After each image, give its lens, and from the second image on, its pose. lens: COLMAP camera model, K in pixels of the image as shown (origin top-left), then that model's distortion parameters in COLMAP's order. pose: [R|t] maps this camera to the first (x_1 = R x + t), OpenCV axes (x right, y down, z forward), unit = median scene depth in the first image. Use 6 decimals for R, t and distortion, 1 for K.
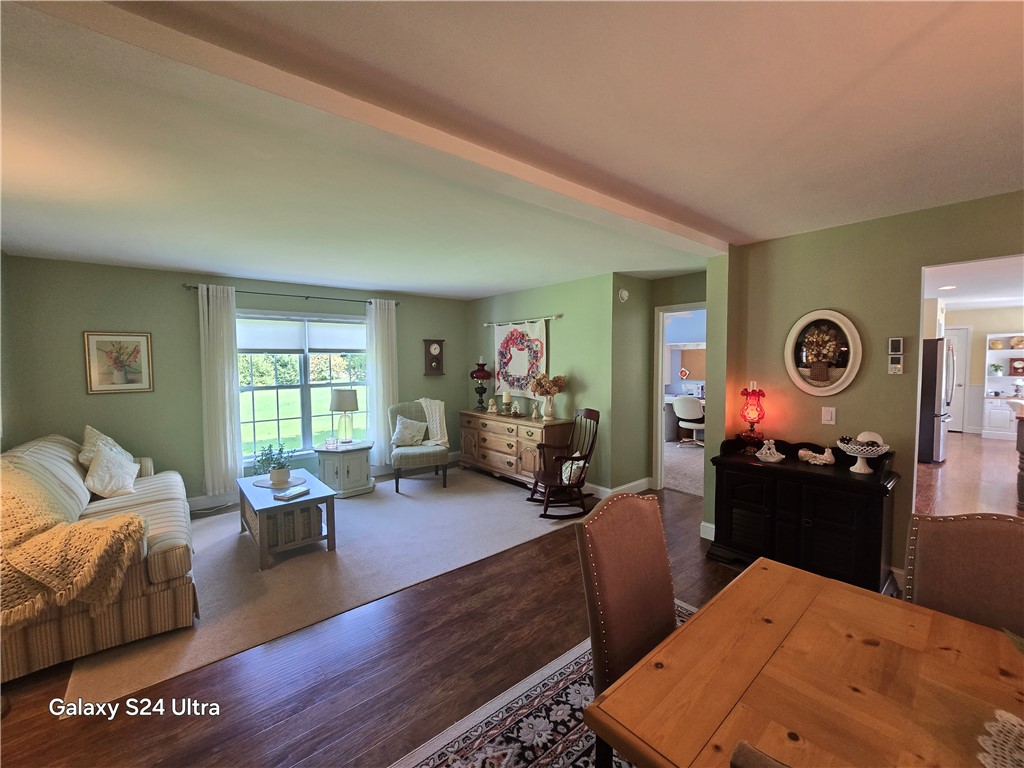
lens RADIAL K [[422.6, 0, 512.1], [0, 422.6, 379.9], [0, 0, 1]] dist [-0.002228, 0.001208]
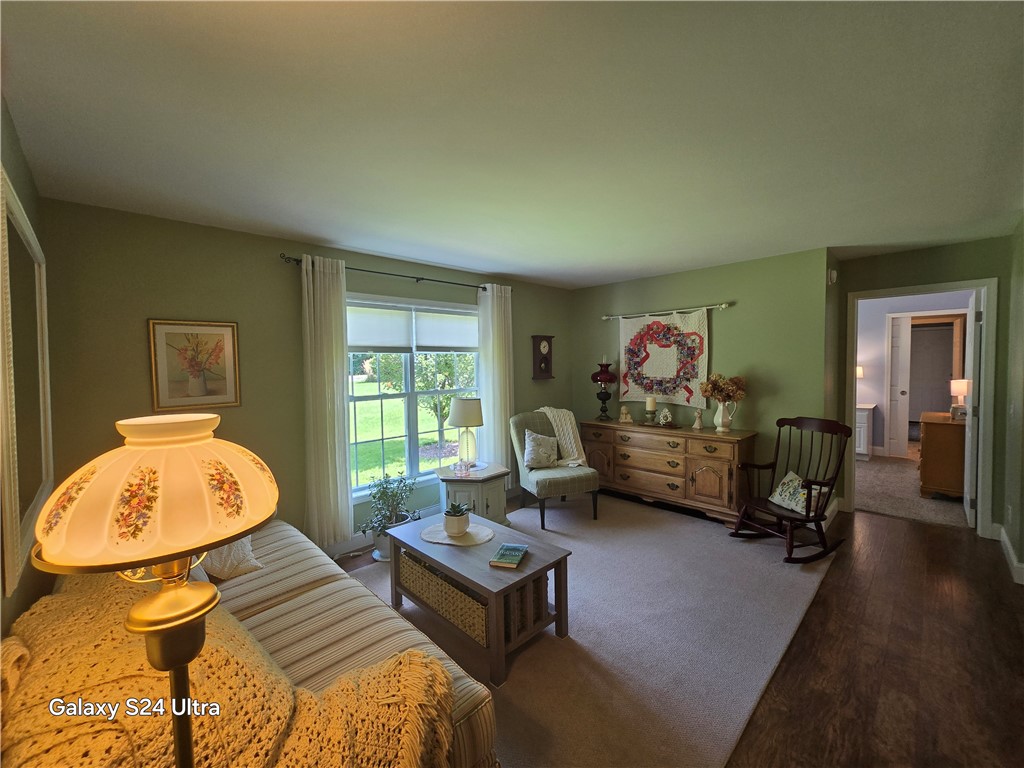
lens RADIAL K [[422.6, 0, 513.6], [0, 422.6, 380.8], [0, 0, 1]] dist [-0.002228, 0.001208]
pose [[0.996747, -0.013978, 0.079377, -0.364545], [0.014569, 0.999870, -0.006879, -0.002465], [-0.079271, 0.008013, 0.996821, 0.213039]]
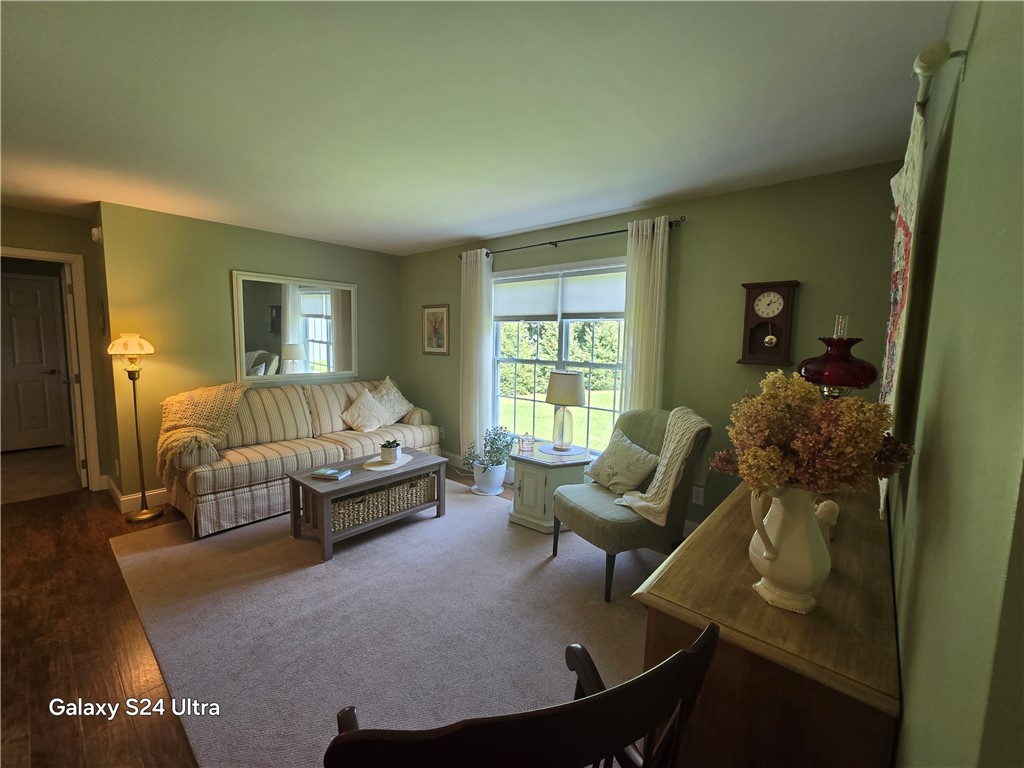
lens RADIAL K [[422.6, 0, 510.4], [0, 422.6, 375.9], [0, 0, 1]] dist [-0.002228, 0.001208]
pose [[0.150565, 0.100333, -0.983495, 0.249253], [-0.063793, 0.993749, 0.091613, -0.026802], [0.986540, 0.048947, 0.156025, 0.794757]]
